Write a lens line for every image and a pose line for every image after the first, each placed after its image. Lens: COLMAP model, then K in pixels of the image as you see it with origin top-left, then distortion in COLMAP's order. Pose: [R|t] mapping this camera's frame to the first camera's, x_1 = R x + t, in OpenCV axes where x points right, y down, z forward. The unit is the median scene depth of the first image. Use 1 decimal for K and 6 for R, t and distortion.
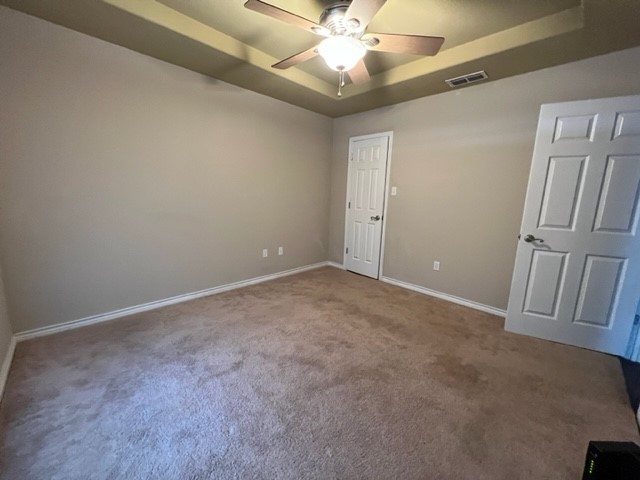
lens RADIAL K [[251.9, 0, 320.0], [0, 251.9, 240.0], [0, 0, 1]] dist [0.000536, -0.000043]
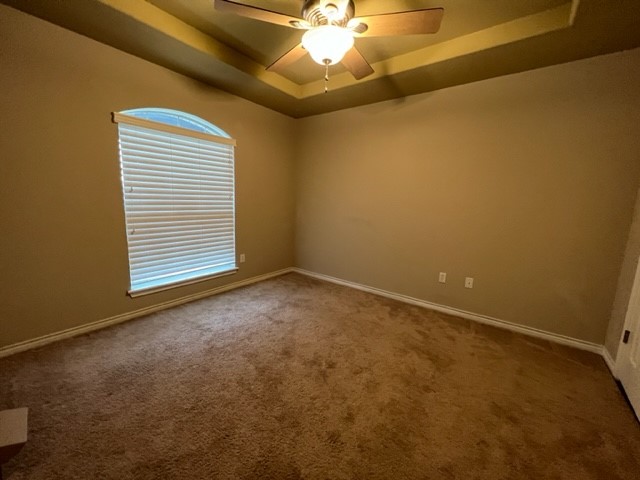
lens RADIAL K [[257.9, 0, 318.0], [0, 257.9, 237.2], [0, 0, 1]] dist [0.000167, -0.000065]
pose [[0.144271, 0.117628, -0.982522, 0.892707], [-0.210674, 0.973797, 0.085649, -0.100493], [0.966852, 0.194635, 0.165272, 0.764940]]
